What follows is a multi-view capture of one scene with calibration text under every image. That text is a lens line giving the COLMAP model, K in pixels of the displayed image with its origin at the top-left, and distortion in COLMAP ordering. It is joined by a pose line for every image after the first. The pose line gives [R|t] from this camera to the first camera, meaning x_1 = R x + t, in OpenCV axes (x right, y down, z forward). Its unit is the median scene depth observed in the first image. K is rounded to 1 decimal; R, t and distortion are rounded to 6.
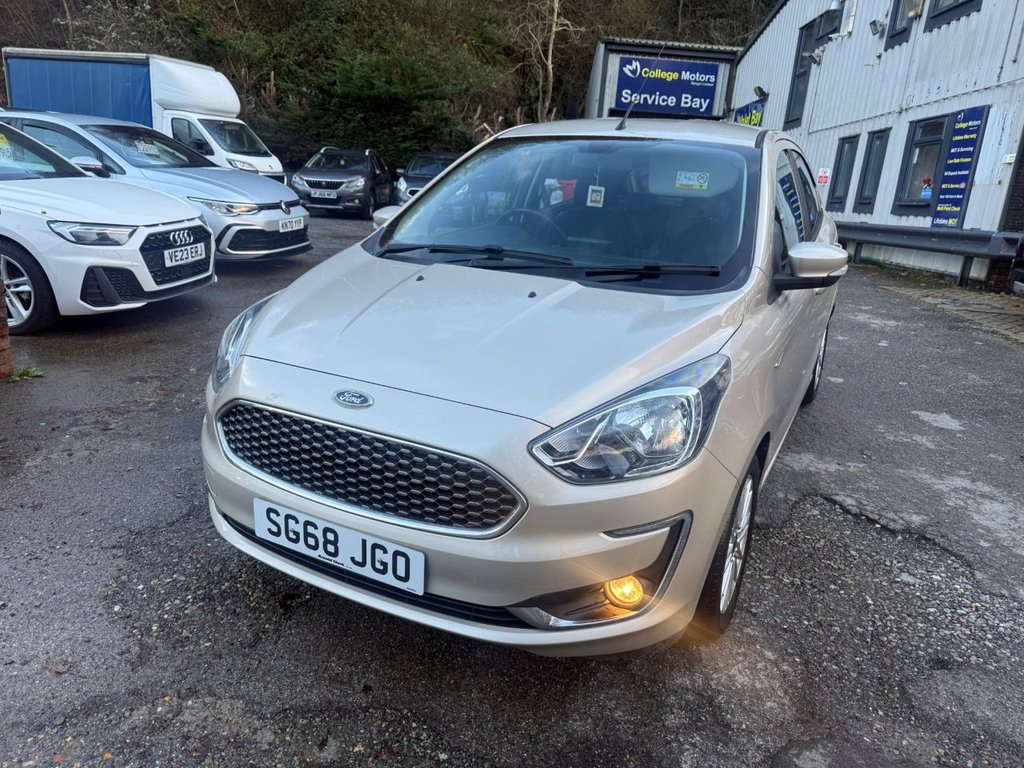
lens RADIAL K [[737.2, 0, 512.0], [0, 737.2, 384.0], [0, 0, 1]] dist [0.004457, -0.007760]
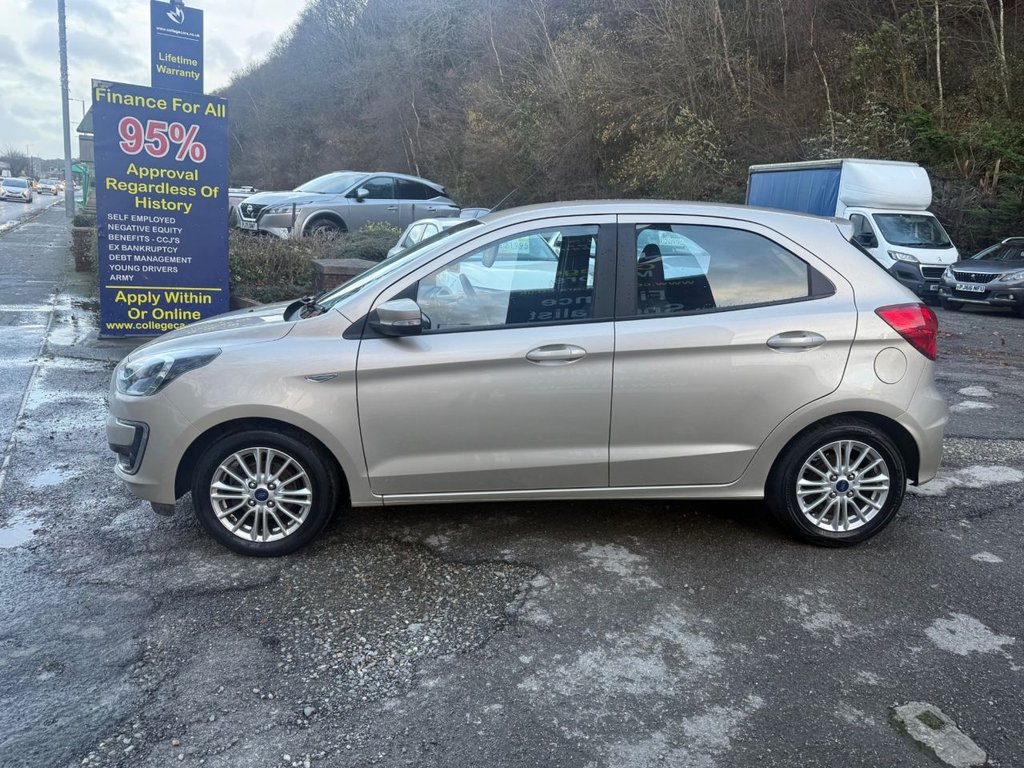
lens RADIAL K [[726.7, 0, 516.2], [0, 726.7, 391.9], [0, 0, 1]] dist [0.027857, -0.033962]
pose [[0.507475, 0.158153, -0.847028, 0.548188], [-0.251526, 0.967388, 0.029931, -0.045349], [0.824138, 0.197860, 0.530705, 0.200346]]
